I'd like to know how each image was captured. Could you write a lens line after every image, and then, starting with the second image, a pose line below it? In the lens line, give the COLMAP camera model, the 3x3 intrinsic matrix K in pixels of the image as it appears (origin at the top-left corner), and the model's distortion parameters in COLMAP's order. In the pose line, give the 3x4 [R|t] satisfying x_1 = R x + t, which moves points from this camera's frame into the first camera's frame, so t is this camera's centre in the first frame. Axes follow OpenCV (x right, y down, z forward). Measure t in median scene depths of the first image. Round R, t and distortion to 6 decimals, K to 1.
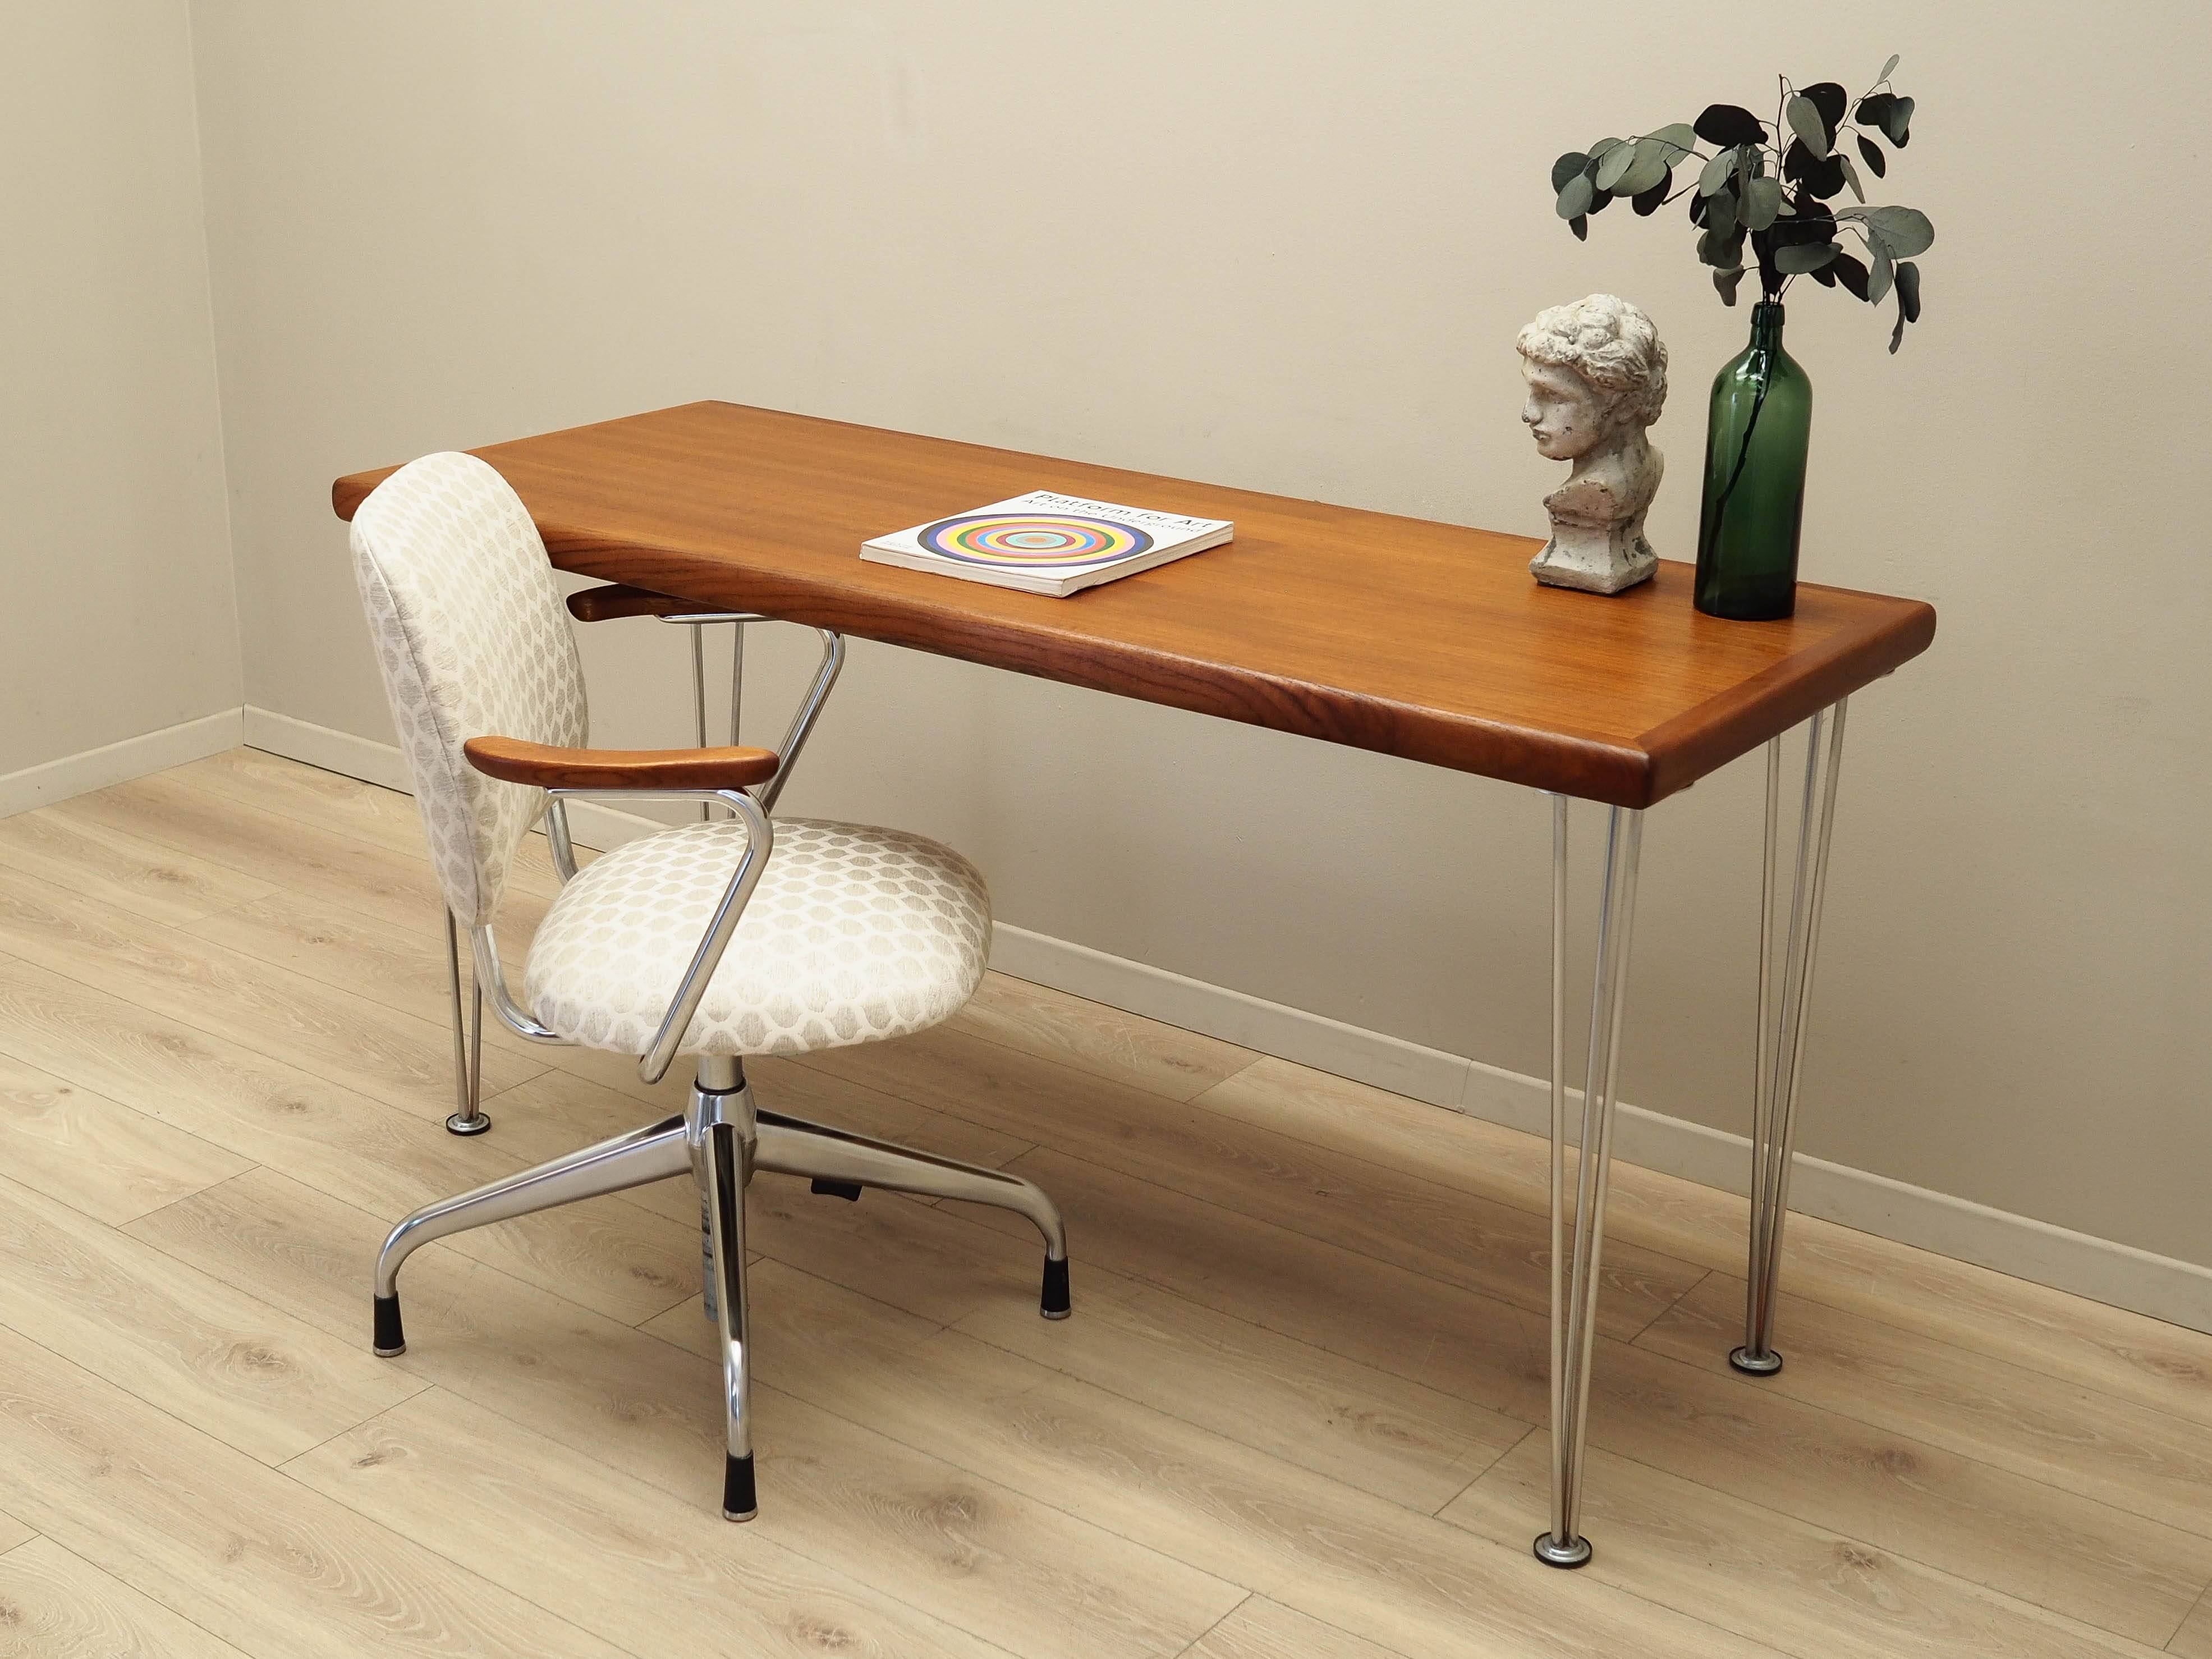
lens RADIAL K [[2958.5, 0, 965.6], [0, 2958.5, 780.6], [0, 0, 1]] dist [-0.018262, 0.000000]
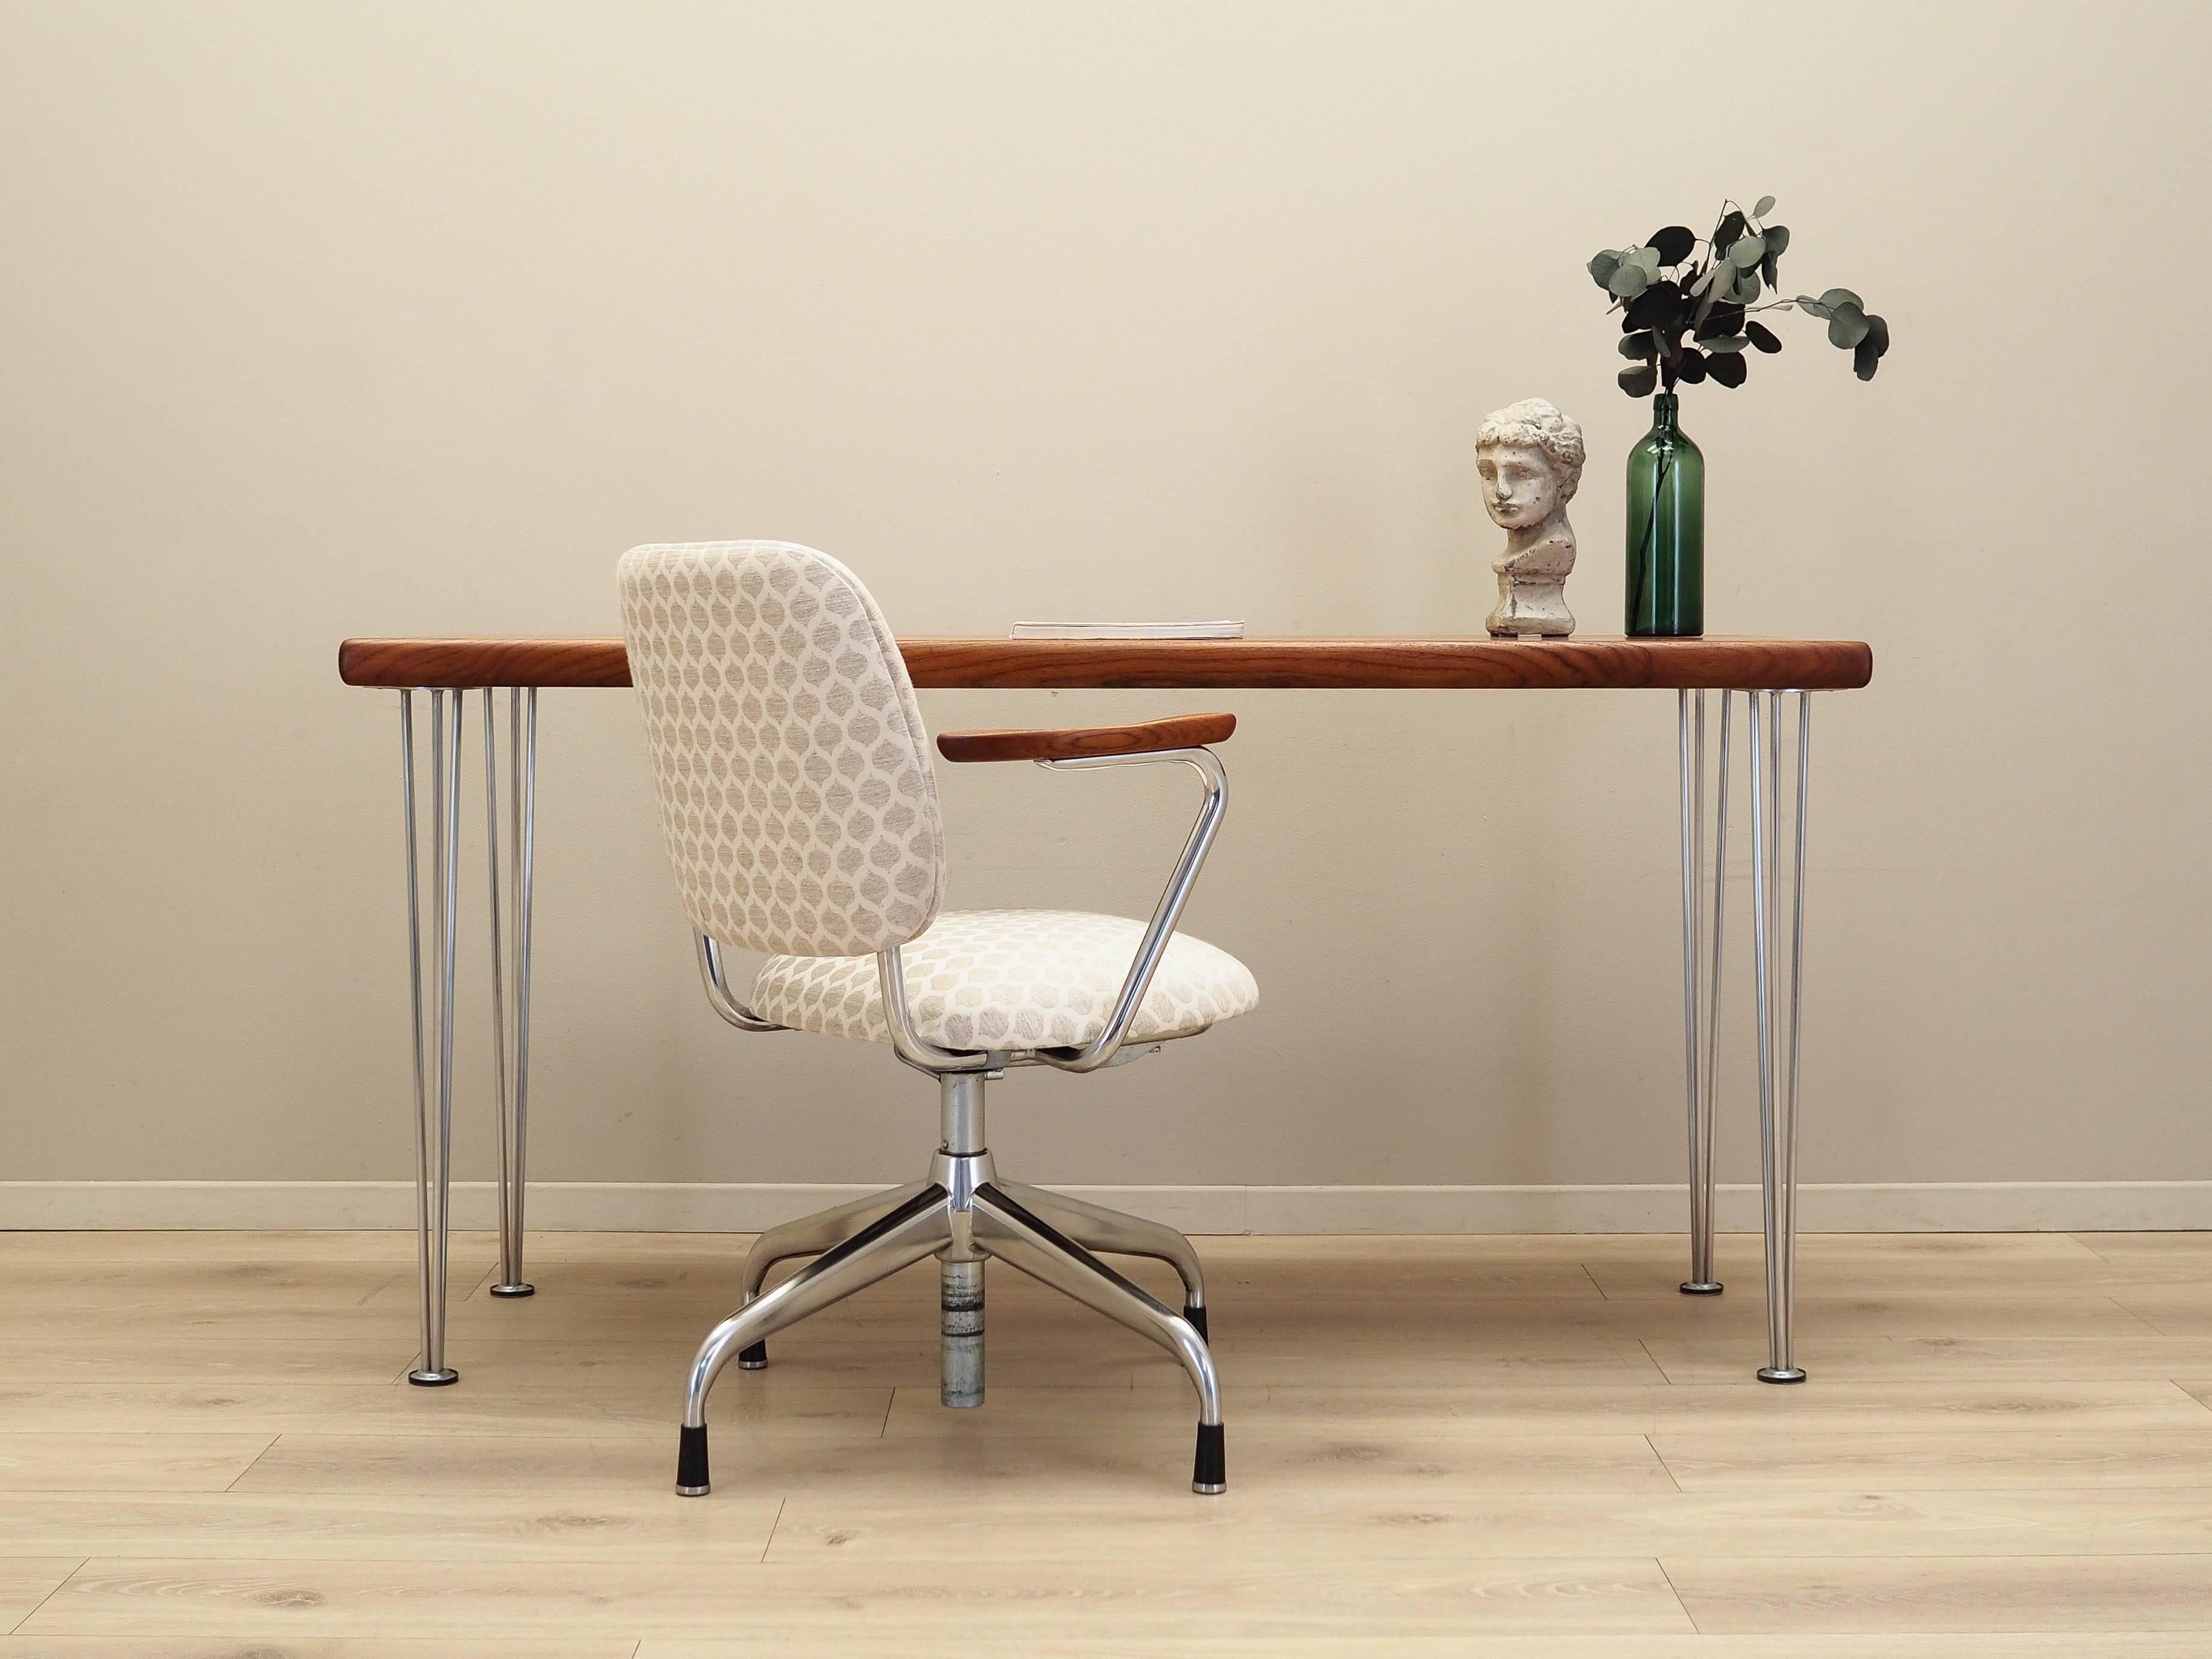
lens RADIAL K [[3194.6, 0, 1143.1], [0, 3194.6, 790.5], [0, 0, 1]] dist [-0.016915, 0.000000]
pose [[0.774909, -0.039674, 0.630826, -0.780964], [0.199464, 0.962380, -0.184496, 0.214876], [-0.599775, 0.268795, 0.753671, 0.120158]]
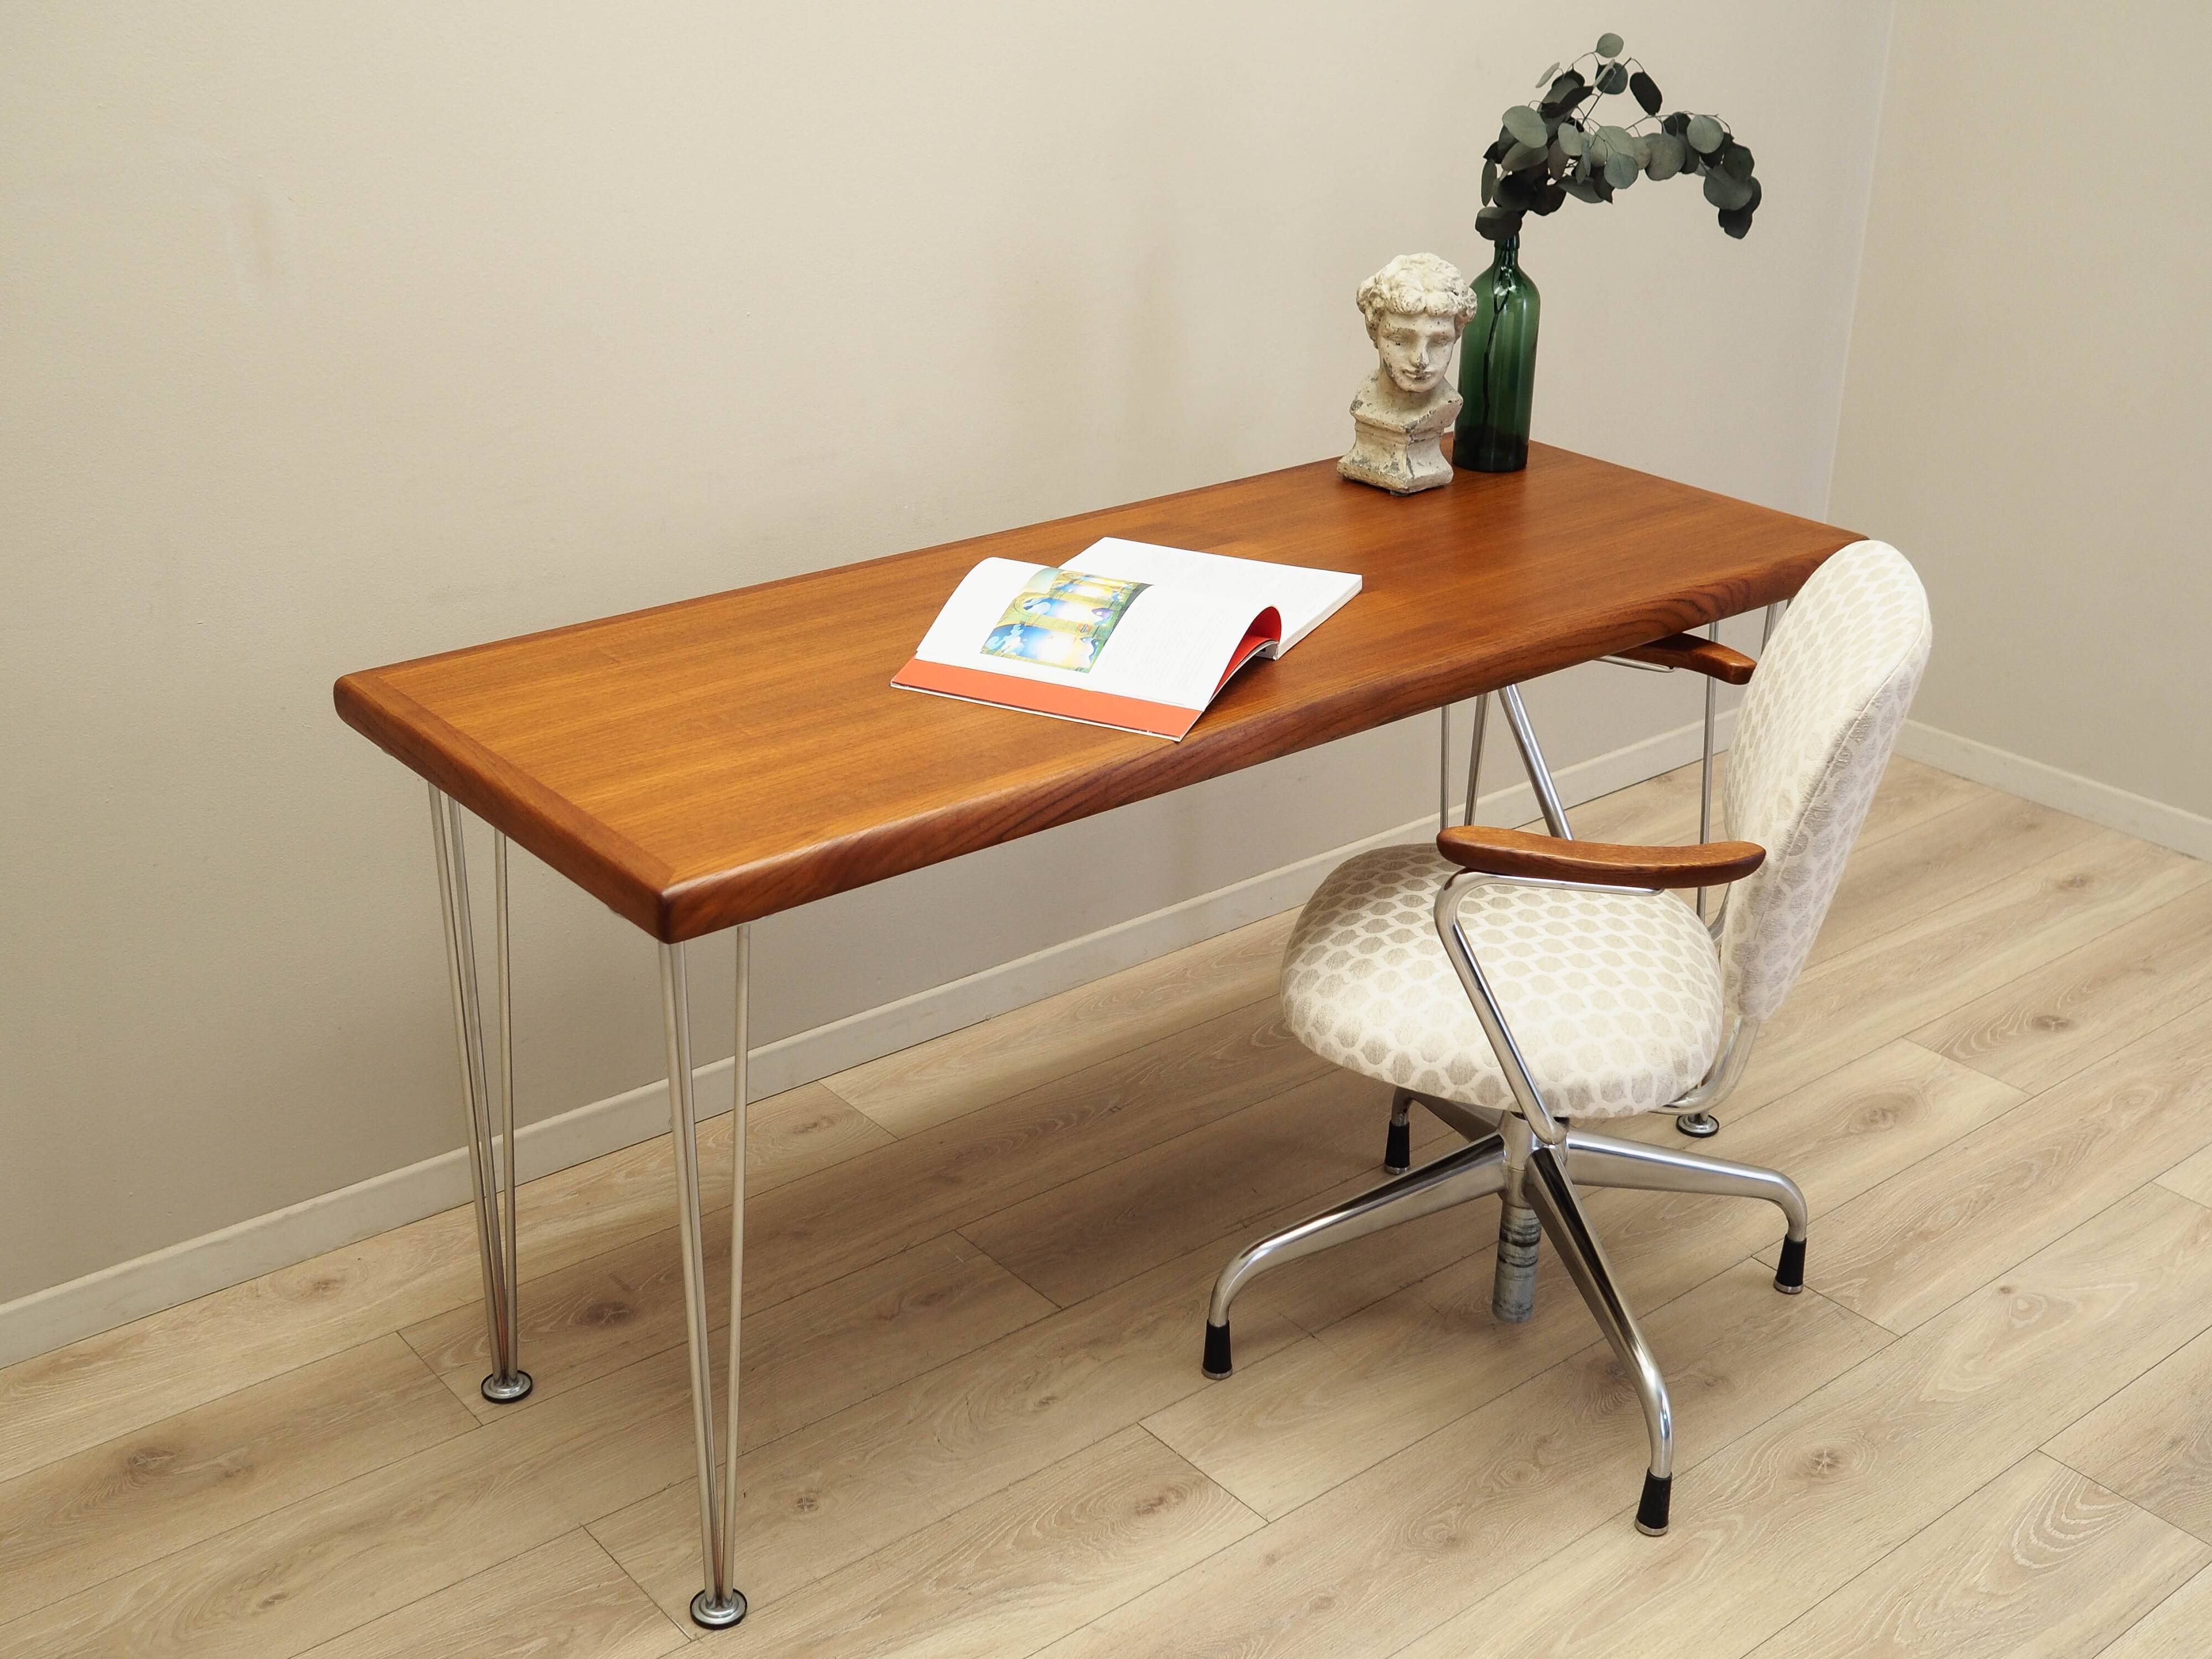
lens RADIAL K [[2535.4, 0, 1102.0], [0, 2535.4, 811.7], [0, 0, 1]] dist [-0.010092, 0.000000]
pose [[0.204718, -0.387502, 0.898851, -0.862298], [0.287490, 0.901601, 0.323210, -0.337361], [-0.935650, 0.192243, 0.295977, 0.860474]]
